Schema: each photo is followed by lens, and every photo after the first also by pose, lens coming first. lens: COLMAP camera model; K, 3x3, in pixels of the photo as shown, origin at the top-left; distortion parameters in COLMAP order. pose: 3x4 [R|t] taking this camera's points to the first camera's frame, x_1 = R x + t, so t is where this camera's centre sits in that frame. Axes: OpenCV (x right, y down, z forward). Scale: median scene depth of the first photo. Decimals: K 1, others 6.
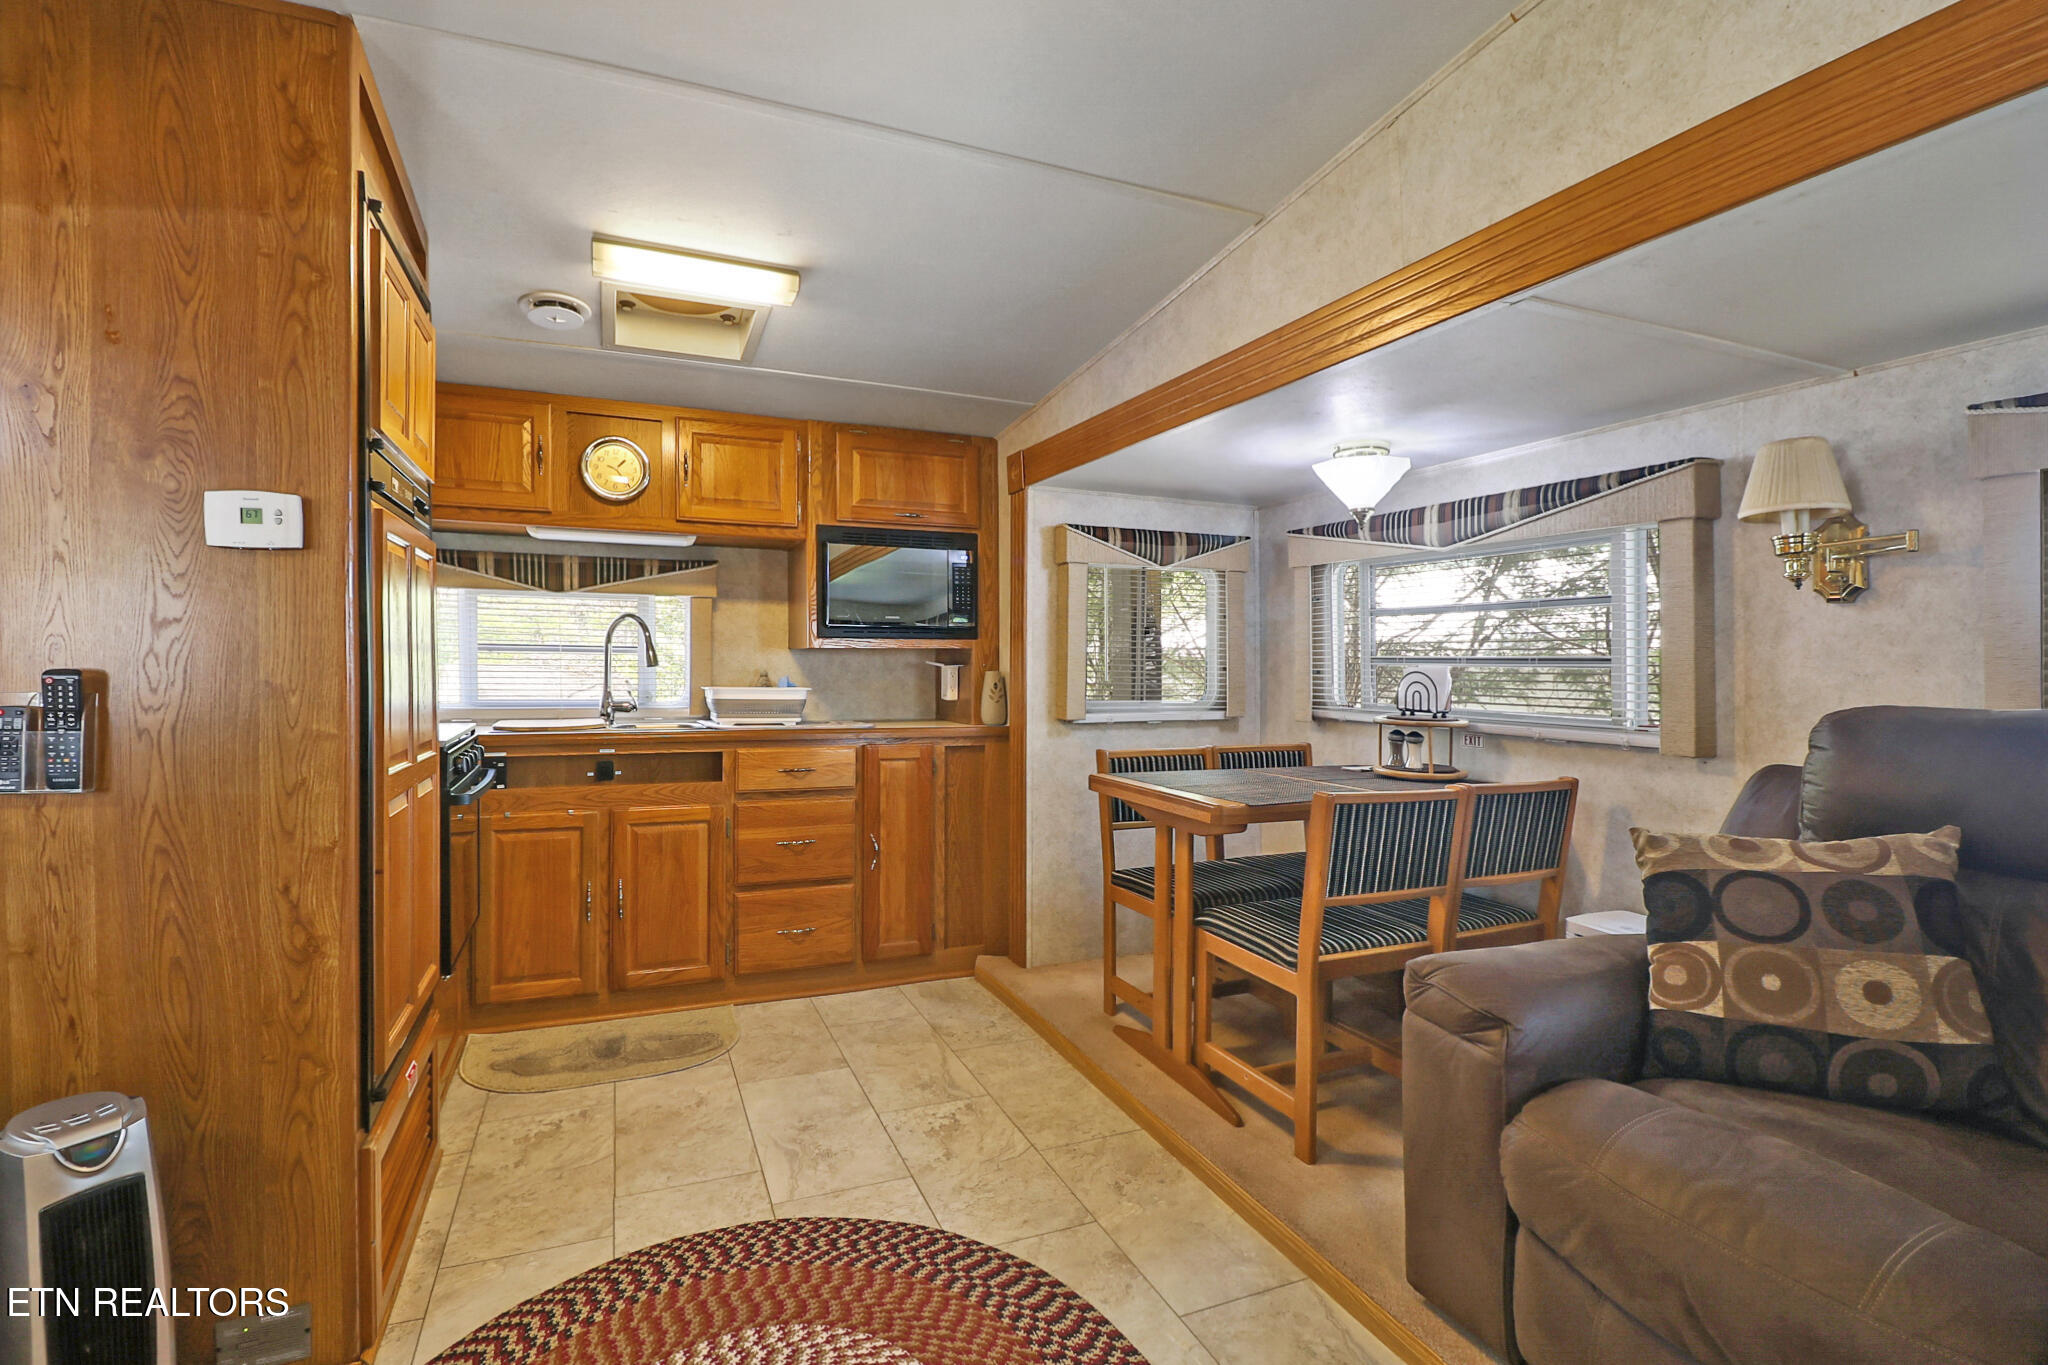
lens RADIAL K [[938.4, 0, 999.9], [0, 938.4, 659.2], [0, 0, 1]] dist [-0.005009, -0.008765]
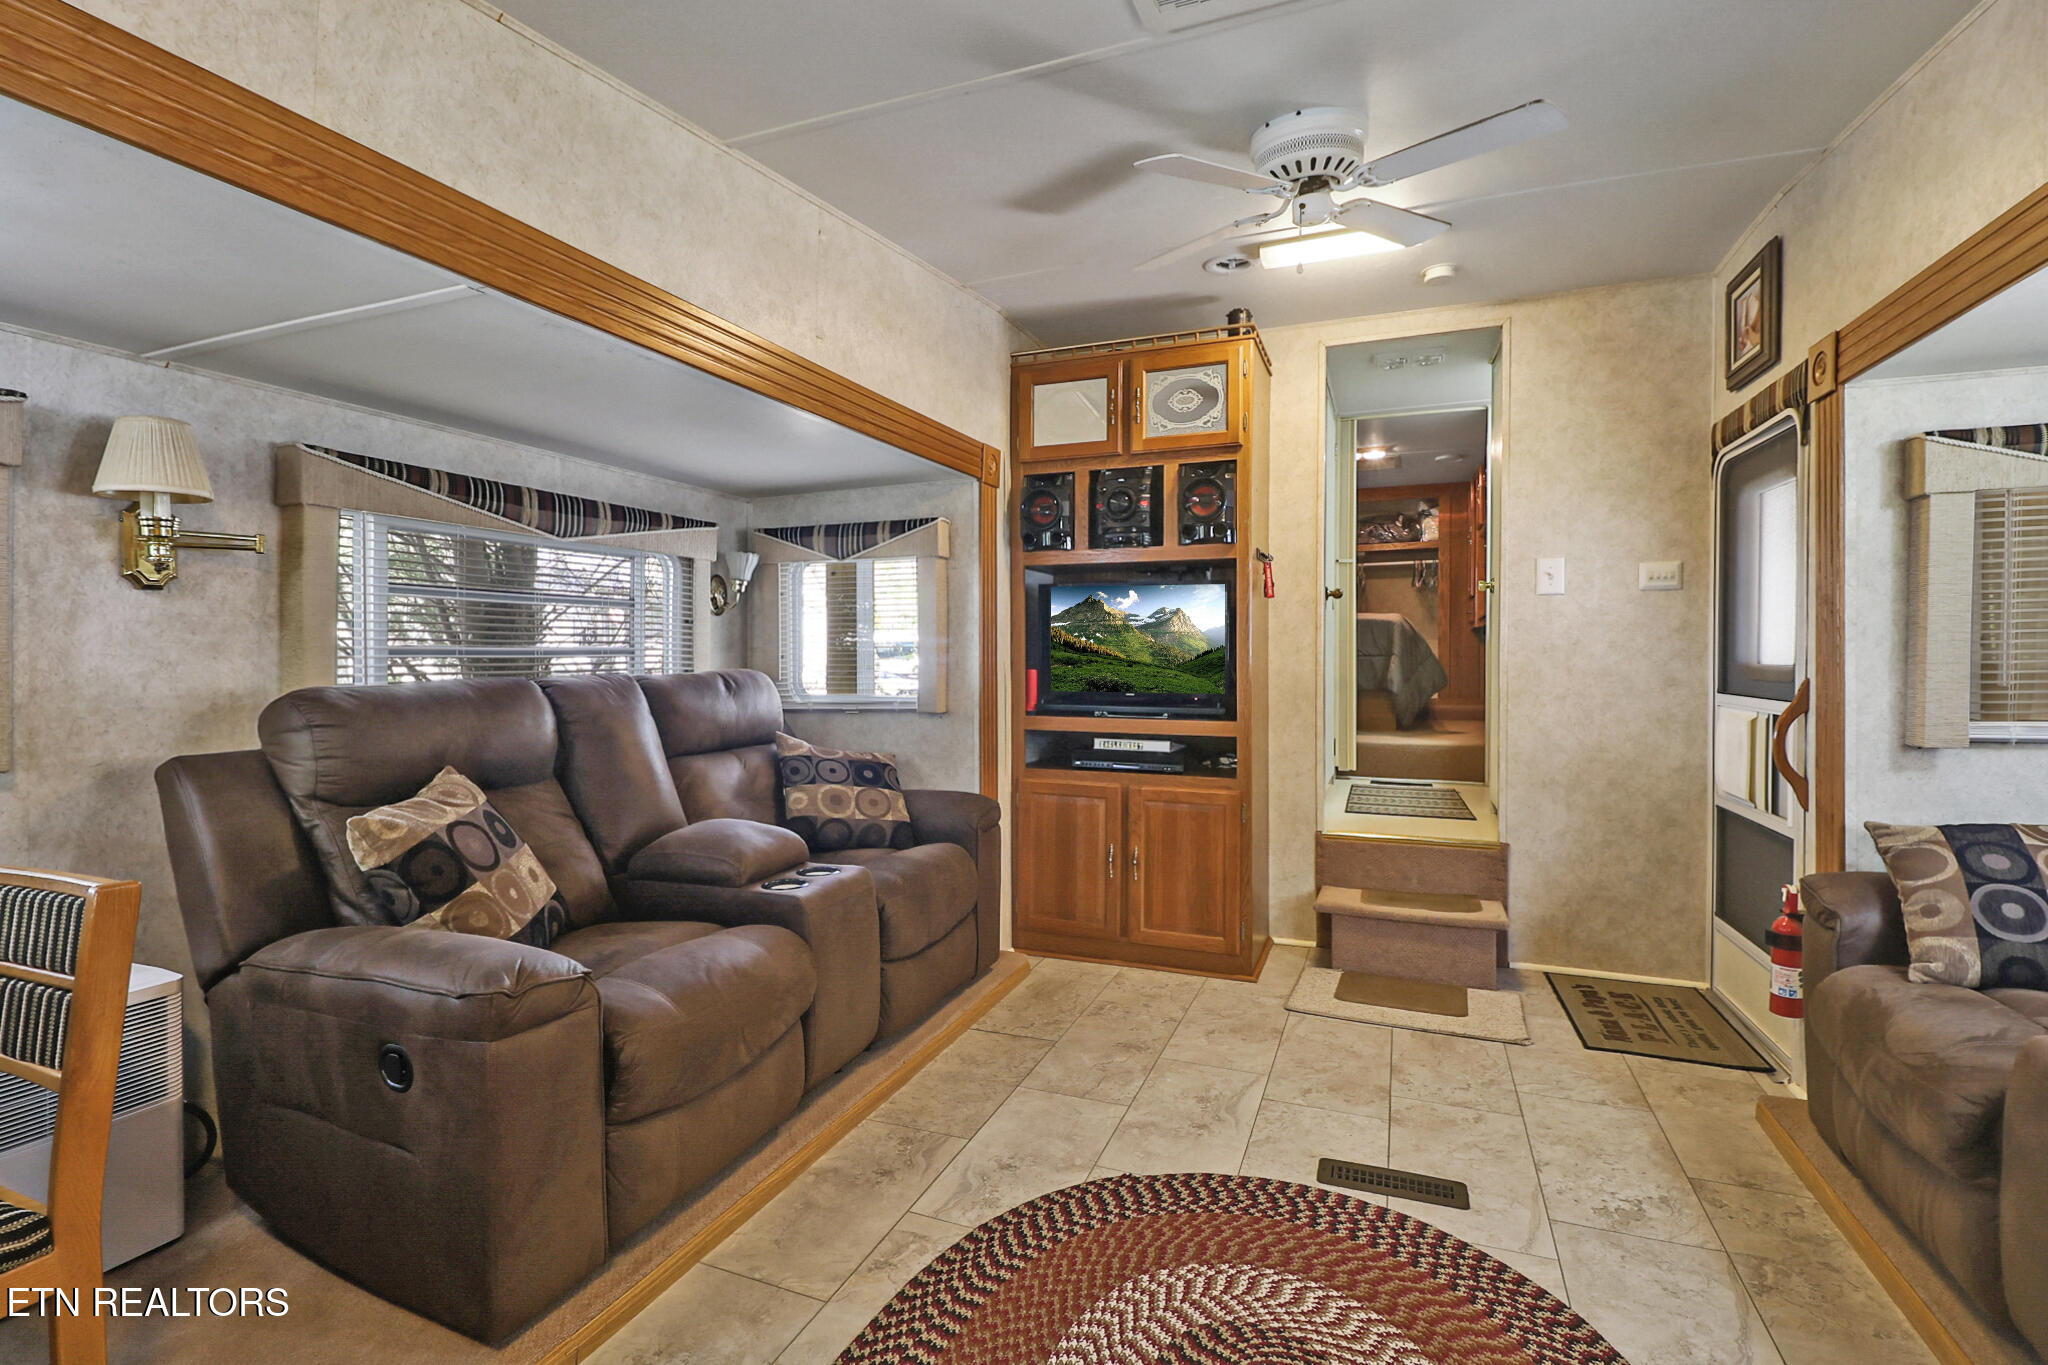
lens RADIAL K [[938.4, 0, 1012.4], [0, 938.4, 665.3], [0, 0, 1]] dist [-0.005009, -0.008765]
pose [[-0.711513, -0.014587, 0.702522, -0.317493], [-0.009445, 0.999893, 0.011196, -0.000029], [-0.702610, 0.001331, -0.711574, 0.758919]]
